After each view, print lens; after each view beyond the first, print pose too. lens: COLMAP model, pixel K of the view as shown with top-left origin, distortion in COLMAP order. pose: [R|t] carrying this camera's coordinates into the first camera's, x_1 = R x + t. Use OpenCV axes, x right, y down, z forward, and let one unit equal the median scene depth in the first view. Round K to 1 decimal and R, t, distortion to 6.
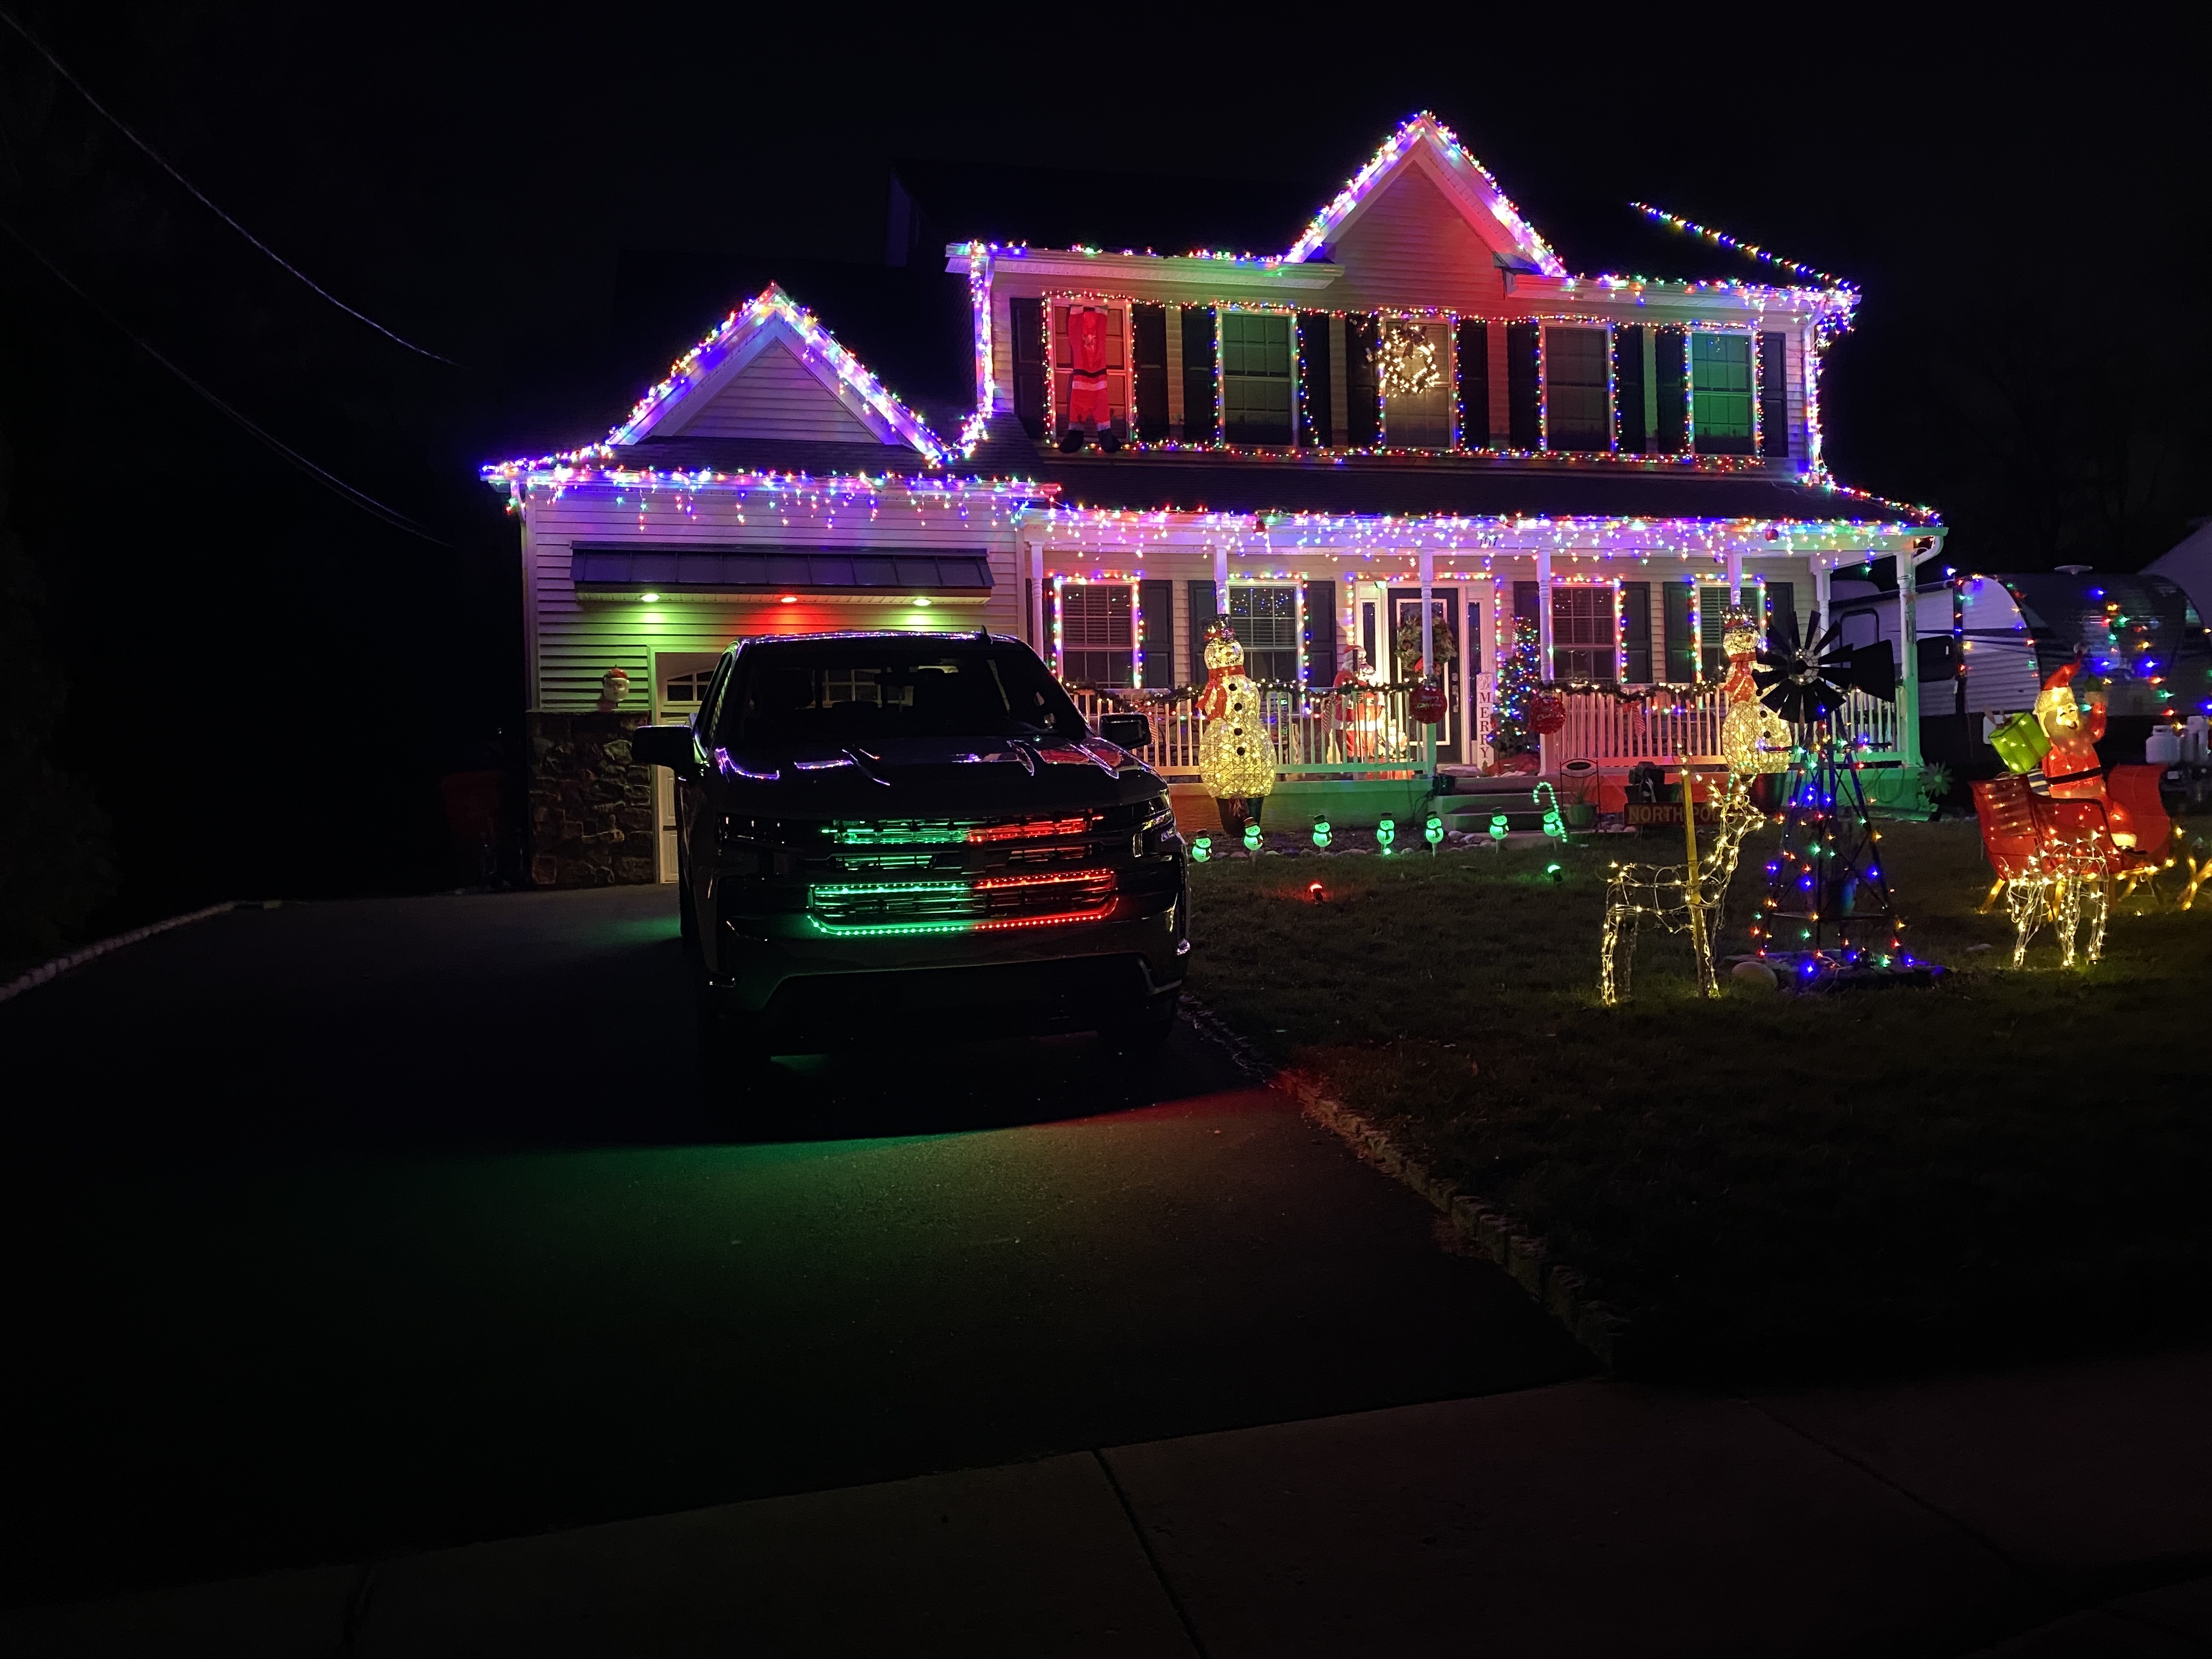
lens RADIAL K [[1653.7, 0, 1096.5], [0, 1653.7, 796.7], [0, 0, 1]] dist [0.022312, -0.000083]
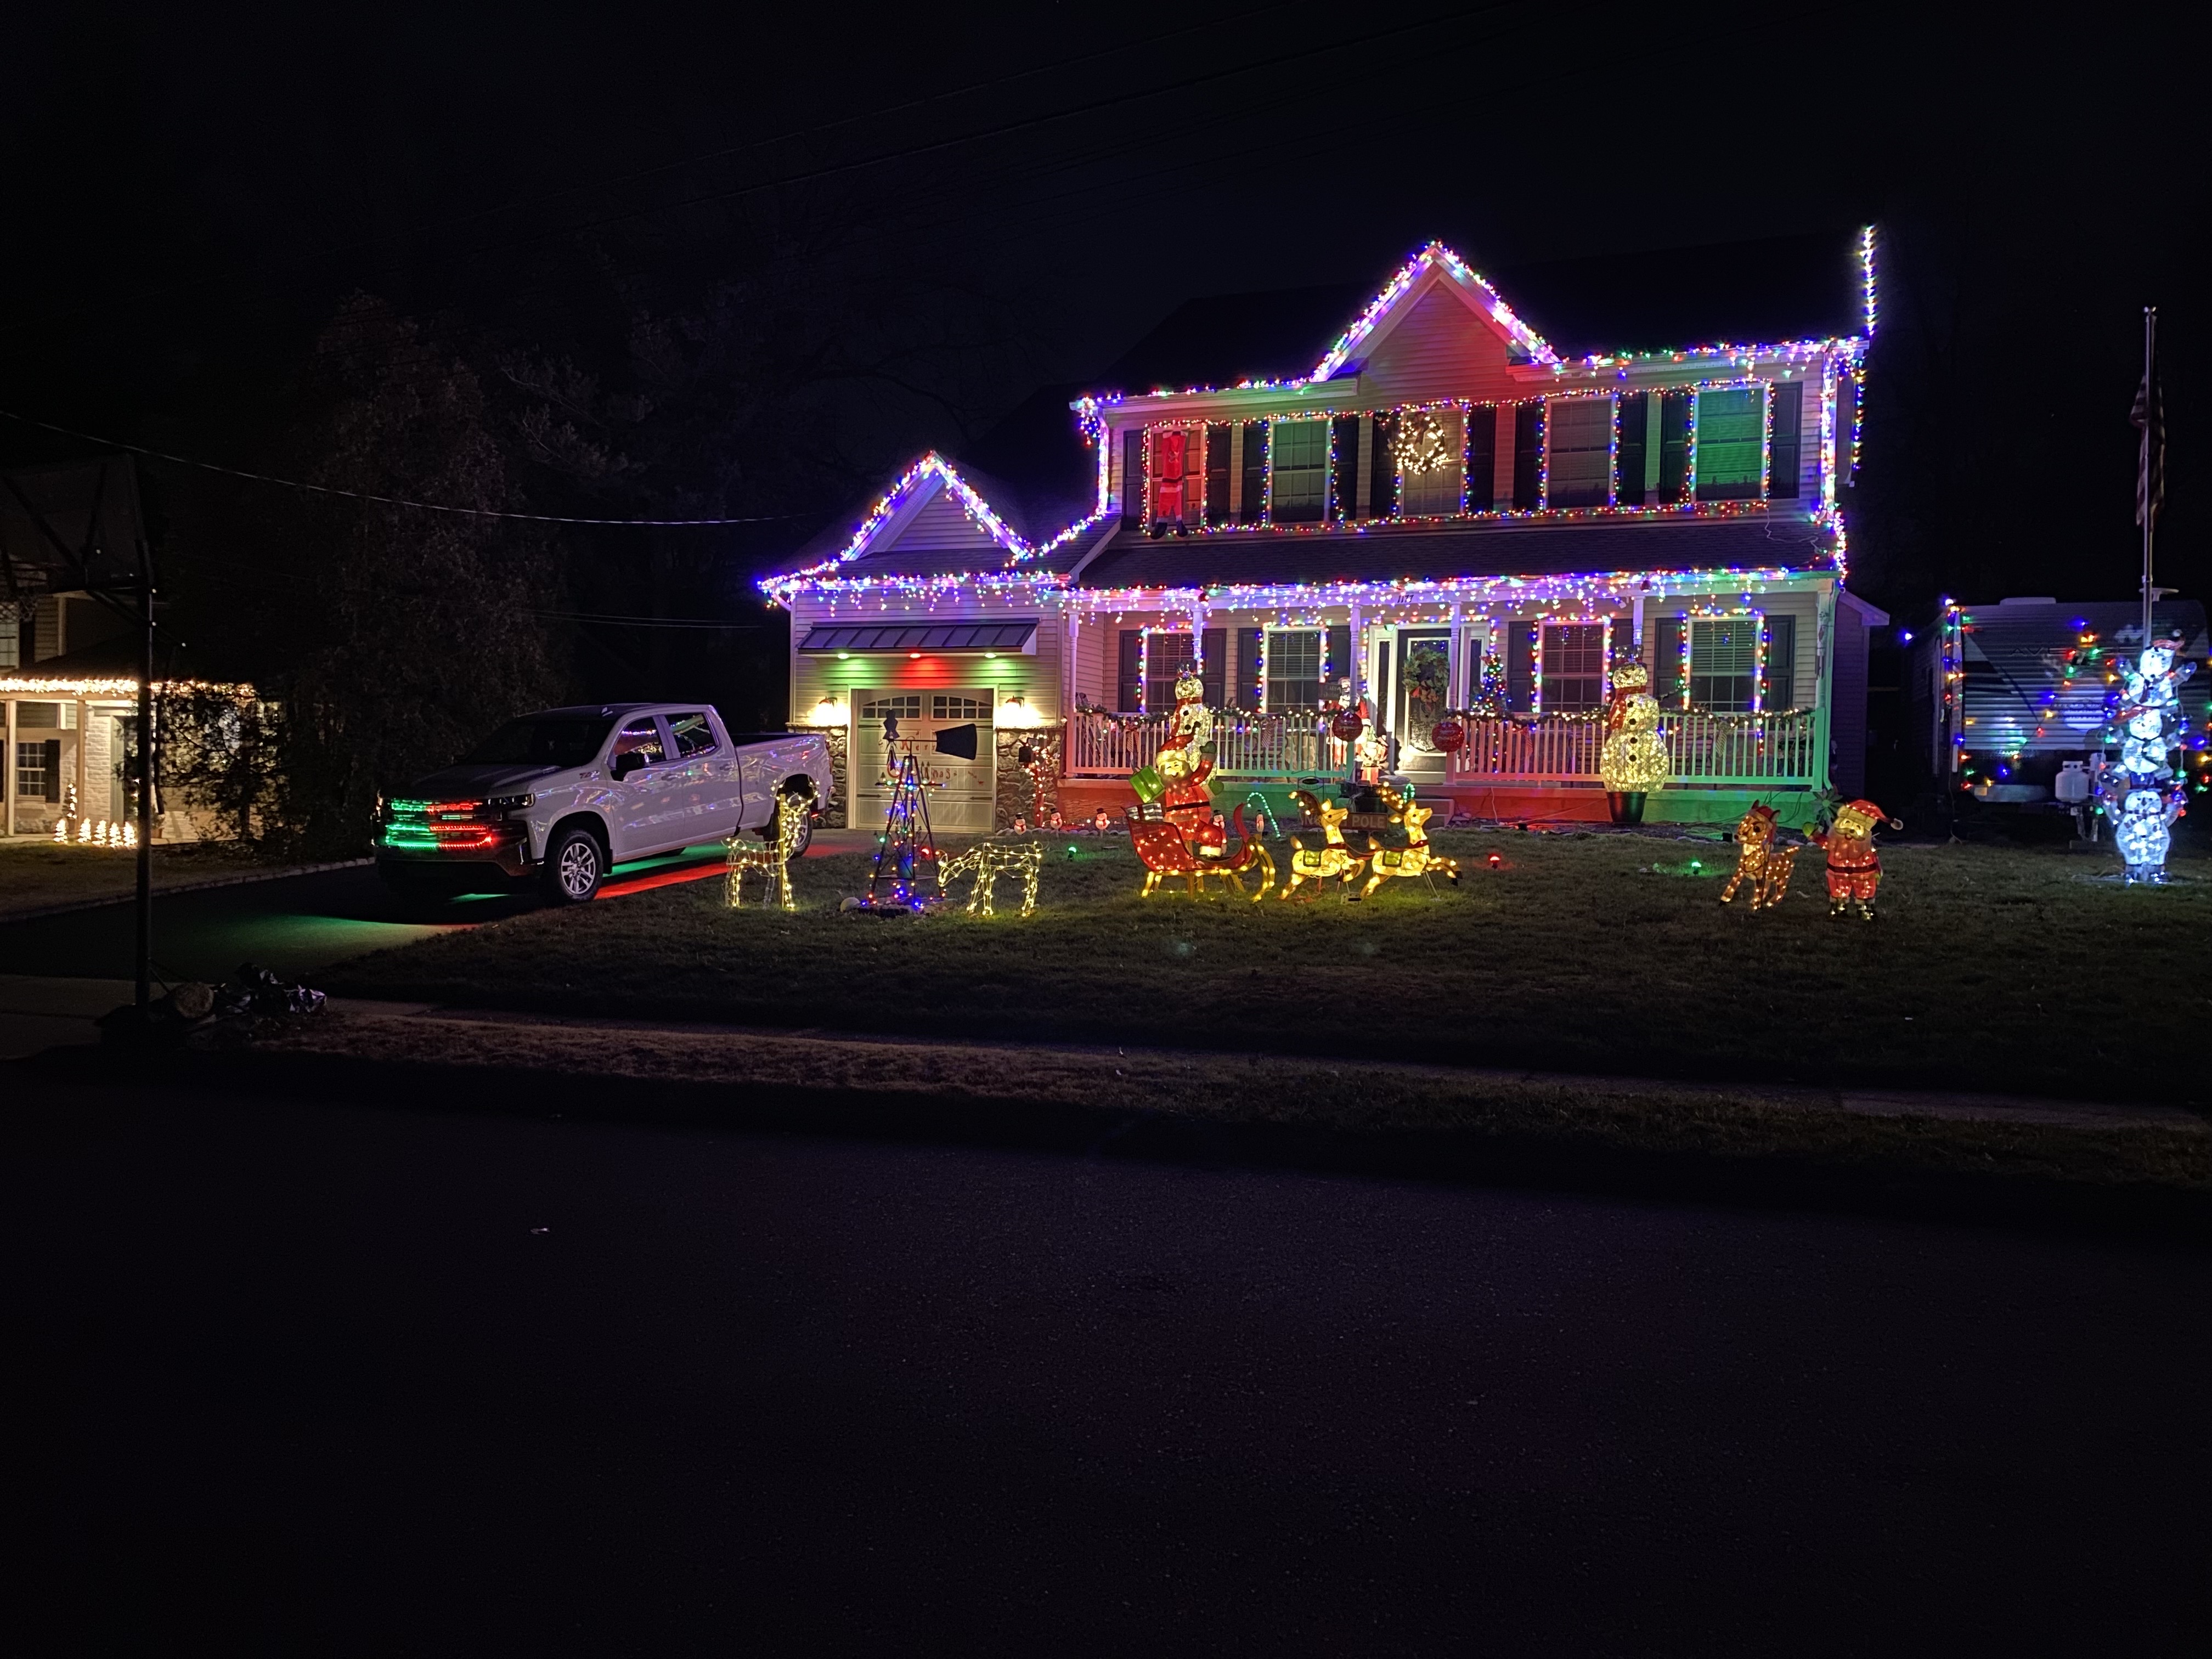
lens RADIAL K [[1653.7, 0, 1096.5], [0, 1653.7, 796.7], [0, 0, 1]] dist [0.022312, -0.000083]
pose [[0.805636, 0.046795, -0.590560, 0.753008], [-0.030831, 0.998836, 0.037088, -0.040389], [0.591608, -0.011672, 0.806141, -0.147788]]
